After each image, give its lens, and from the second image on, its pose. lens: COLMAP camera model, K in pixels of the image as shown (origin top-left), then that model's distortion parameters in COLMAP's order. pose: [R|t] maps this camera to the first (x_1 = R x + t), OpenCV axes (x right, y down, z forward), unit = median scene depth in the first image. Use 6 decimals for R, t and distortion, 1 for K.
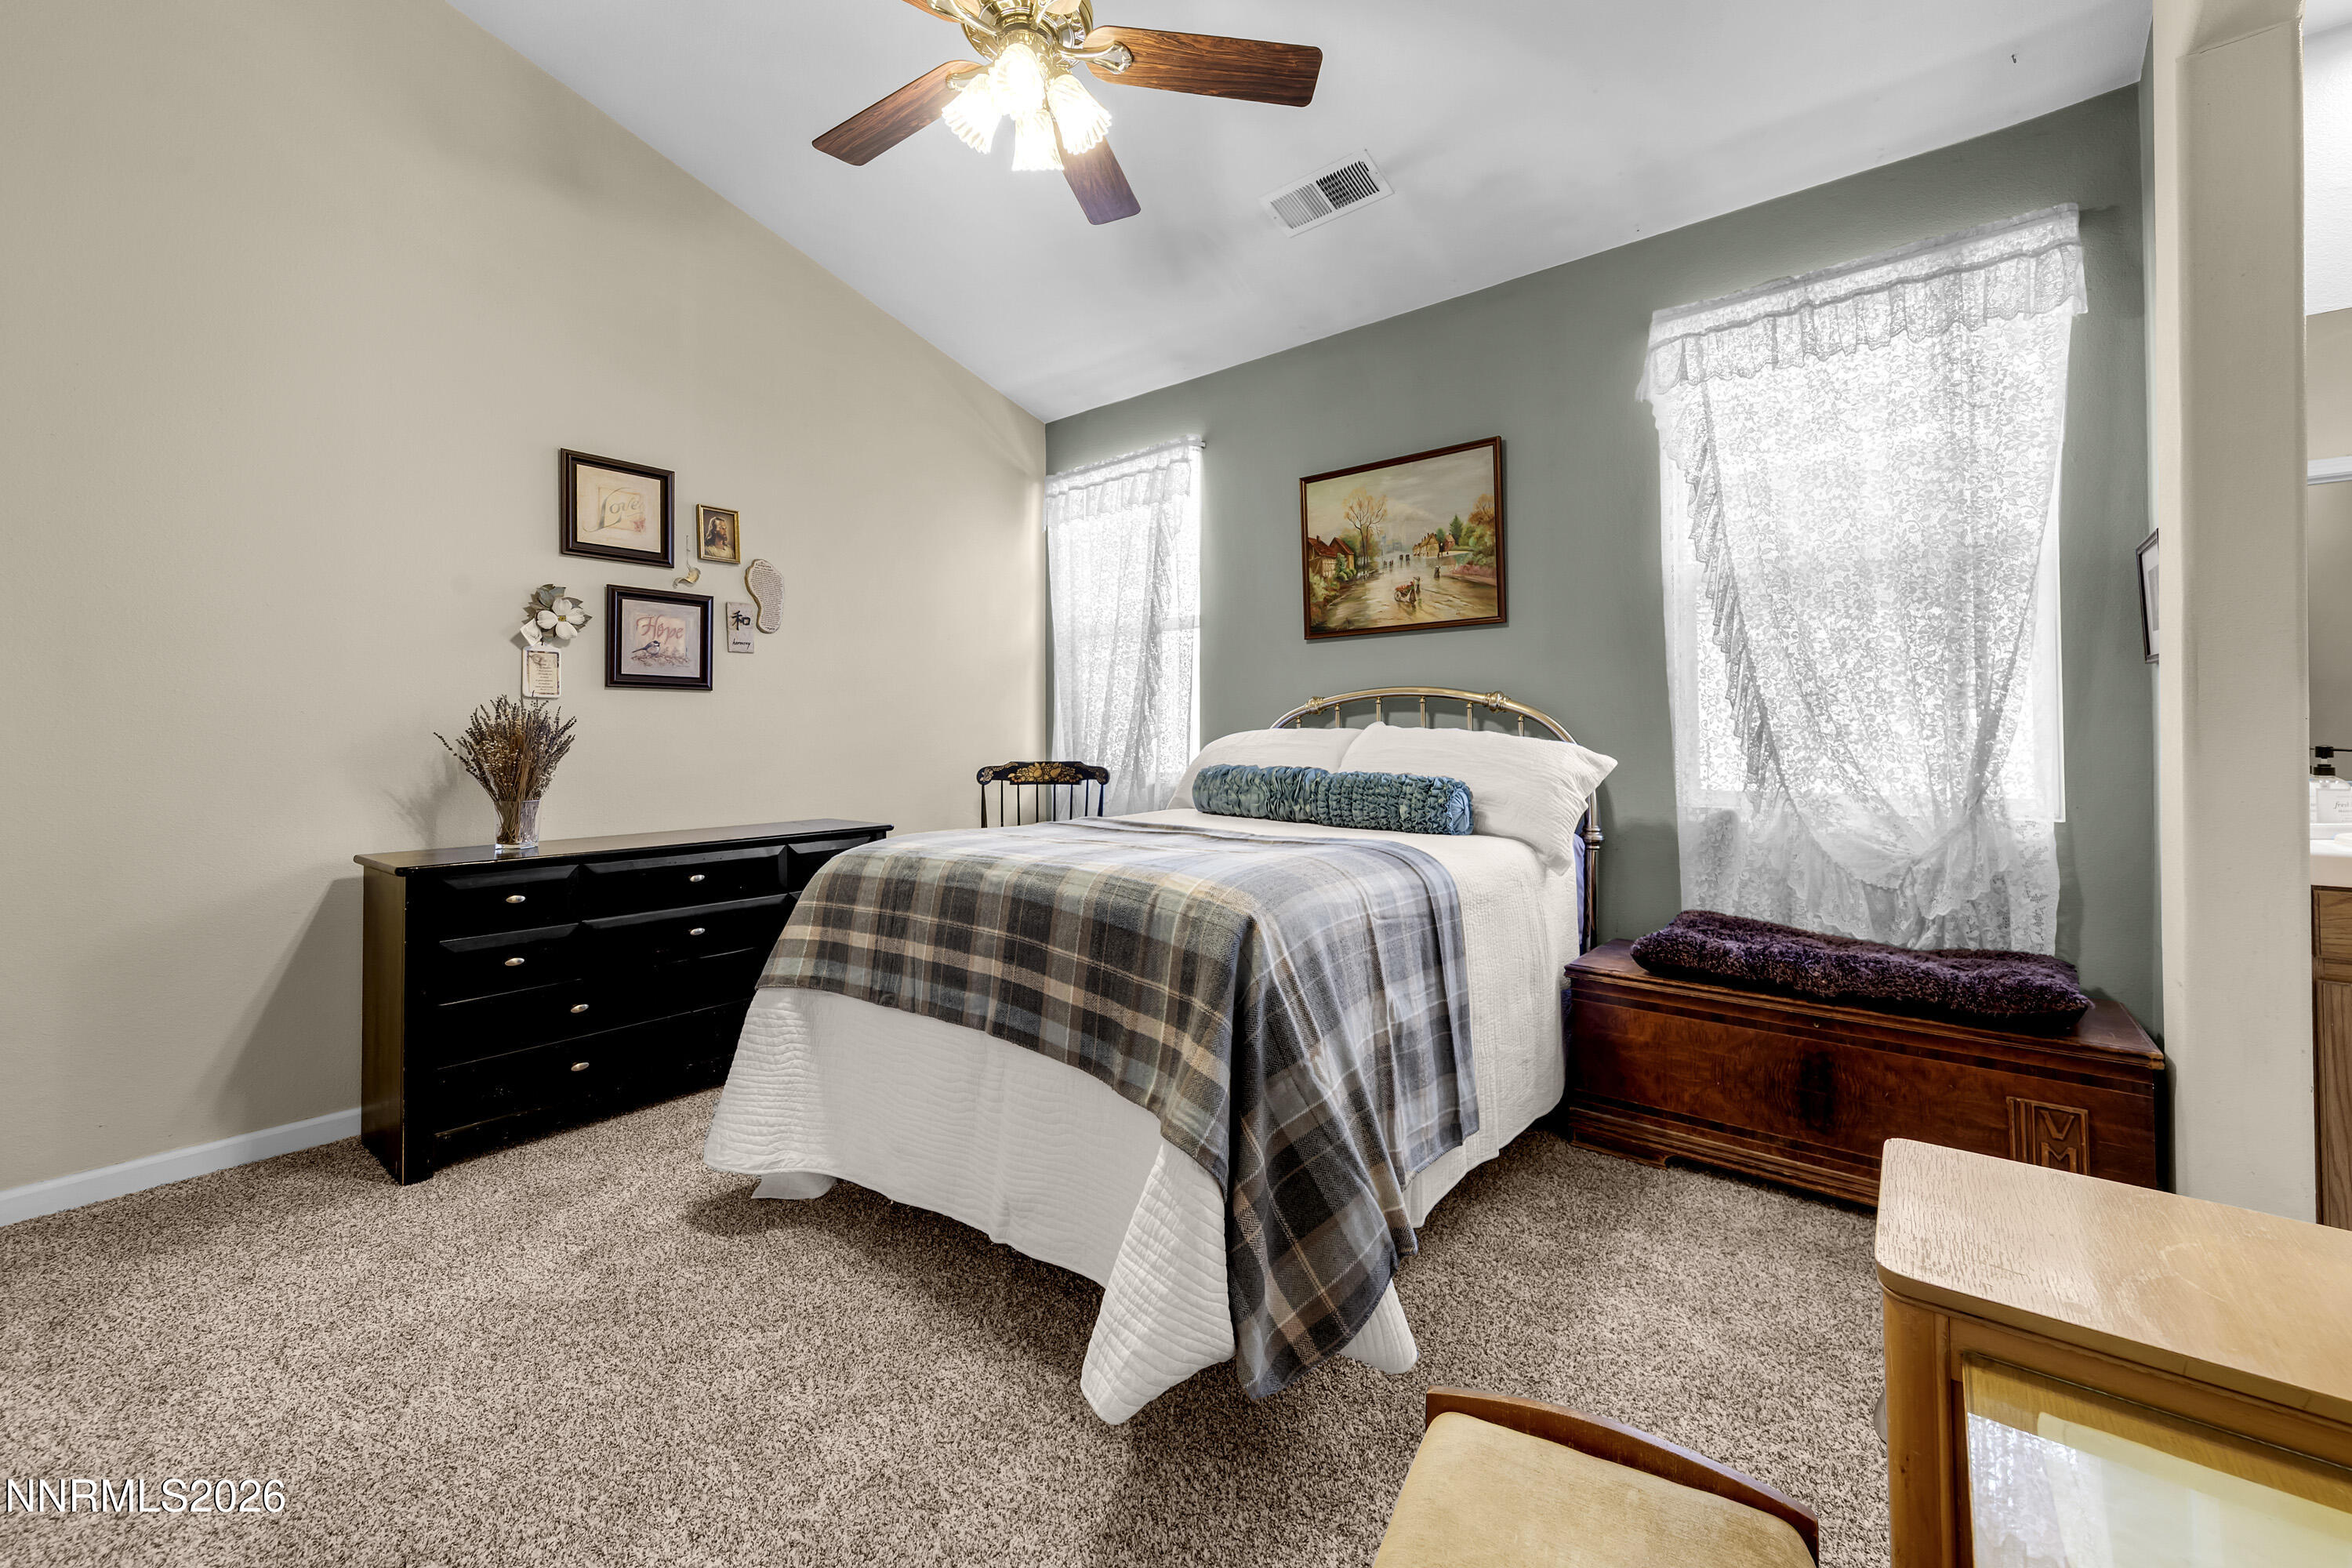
lens RADIAL K [[920.7, 0, 1170.3], [0, 920.7, 726.2], [0, 0, 1]] dist [0.002851, 0.000179]
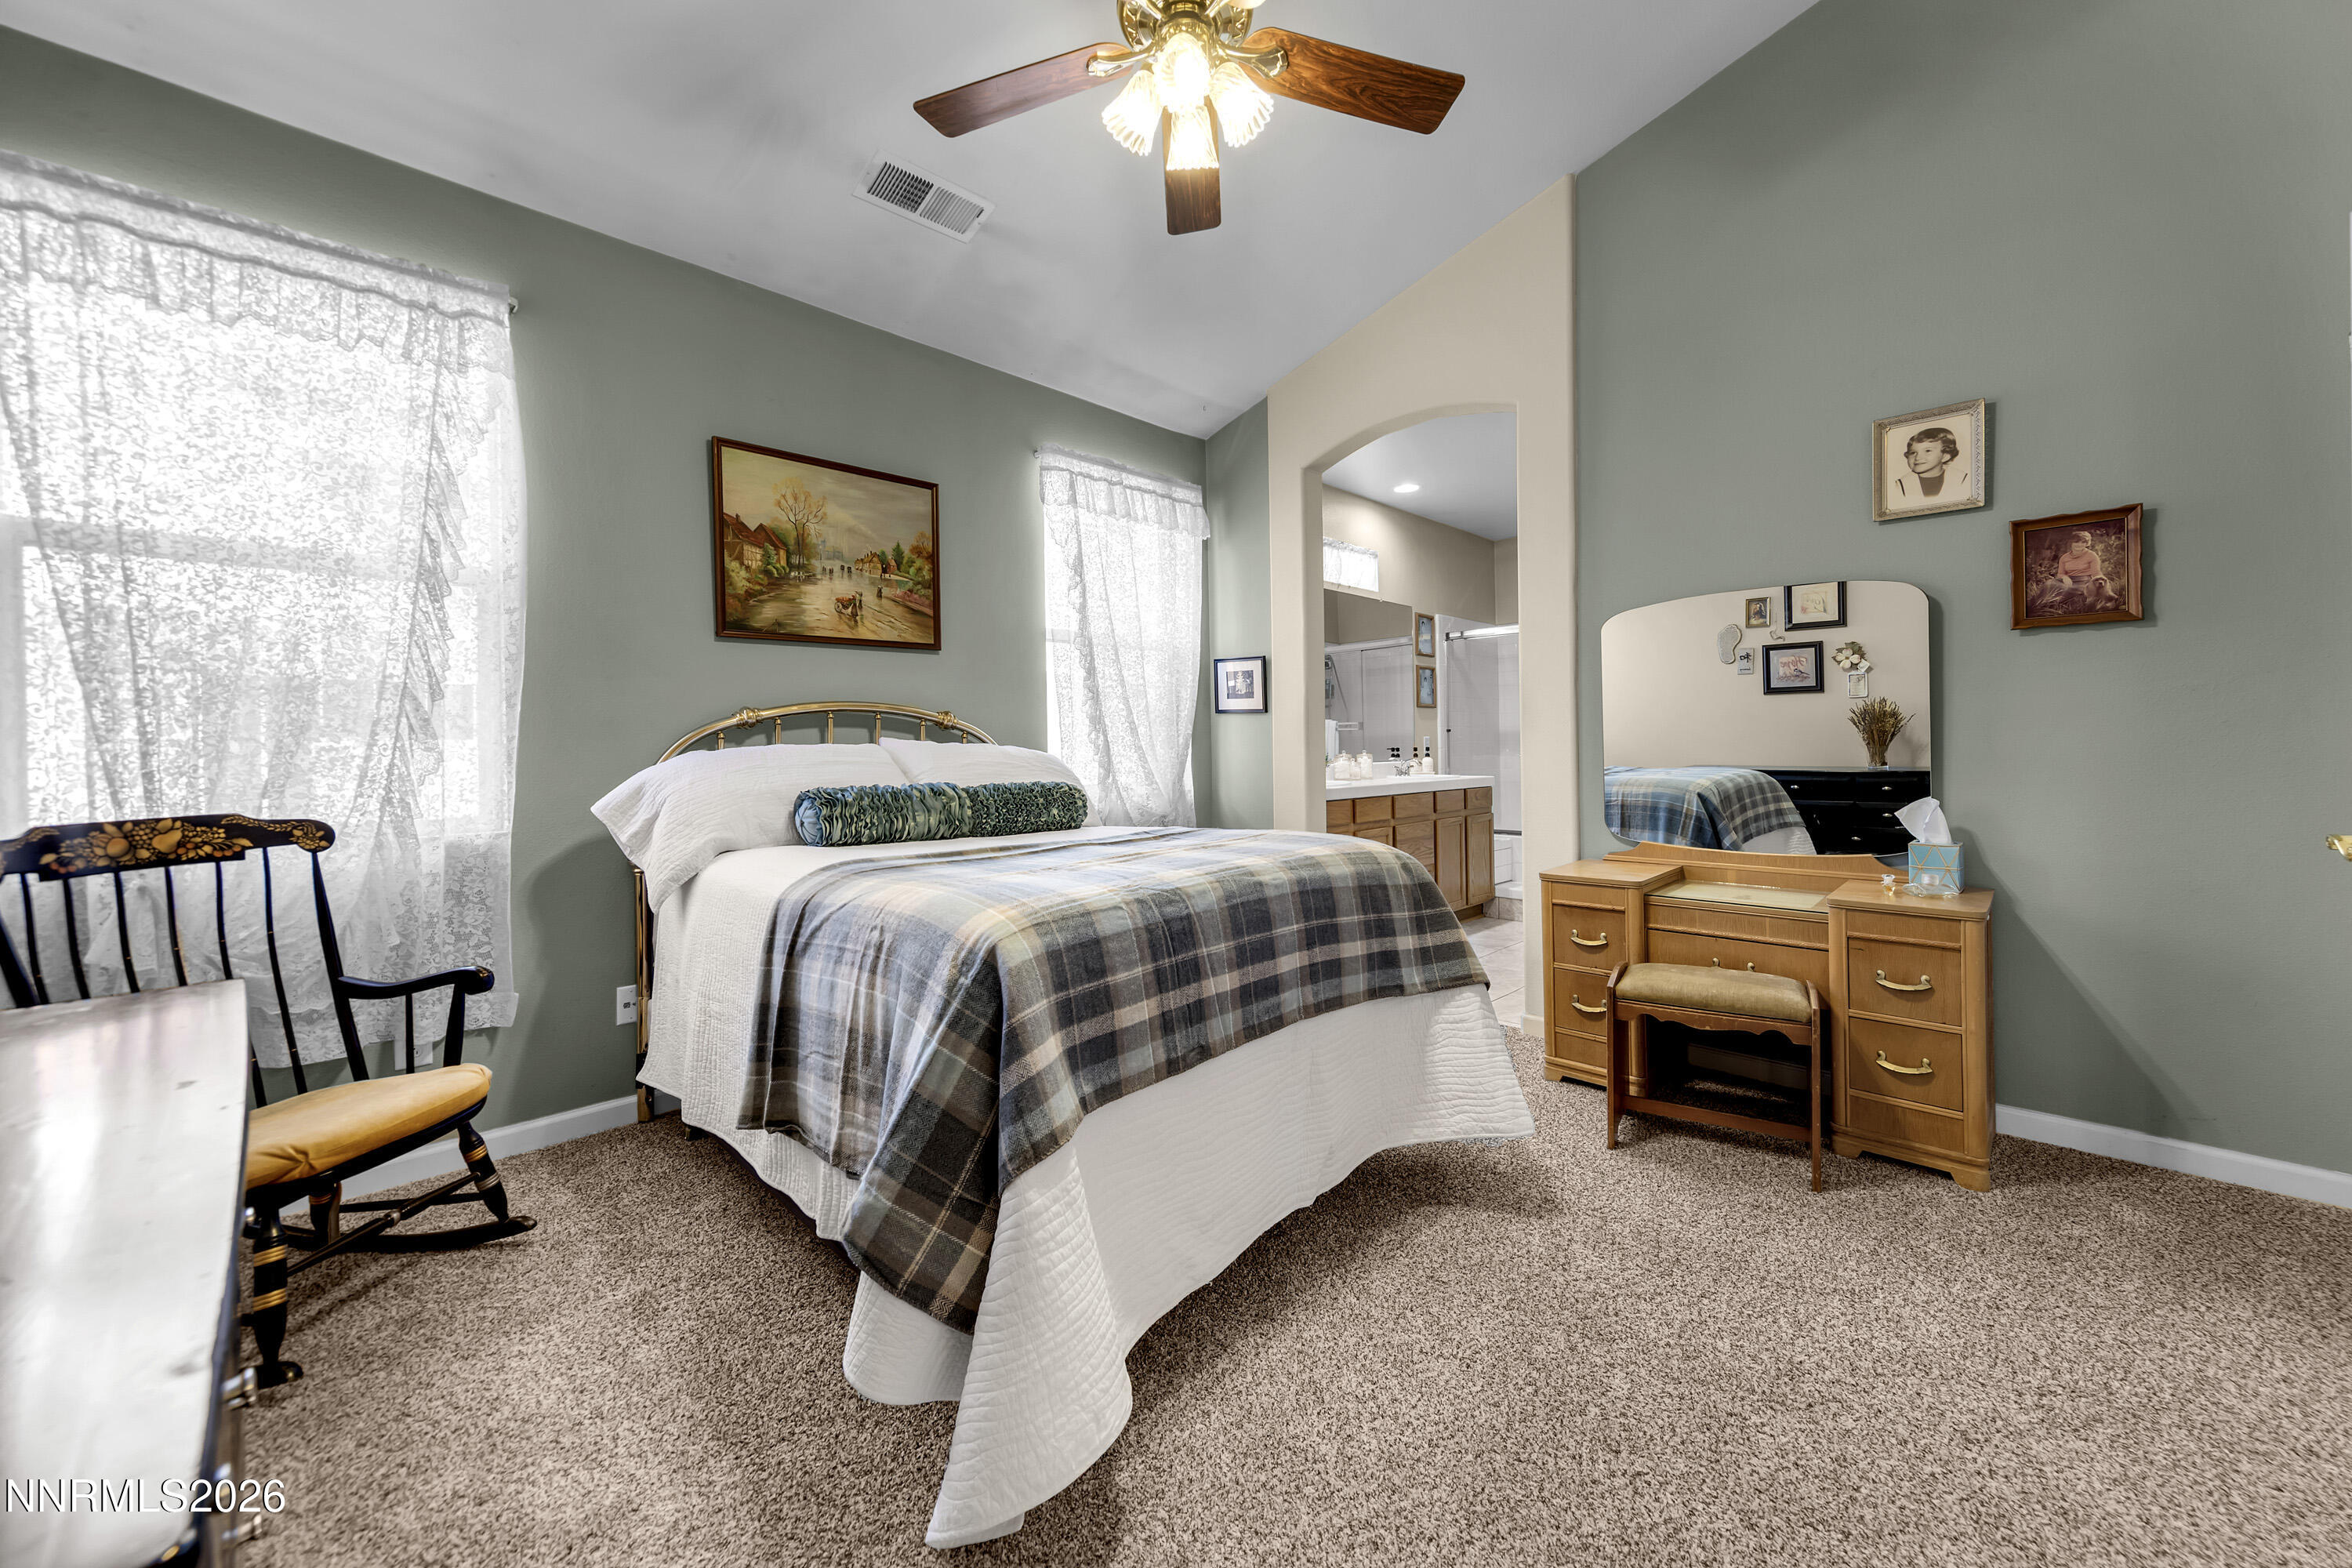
lens RADIAL K [[925.1, 0, 1188.8], [0, 925.1, 753.3], [0, 0, 1]] dist [0.001840, 0.000130]
pose [[0.071202, -0.007488, 0.997434, -0.689546], [0.004687, 0.999963, 0.007172, 0.006412], [-0.997451, 0.004164, 0.071235, 0.564464]]
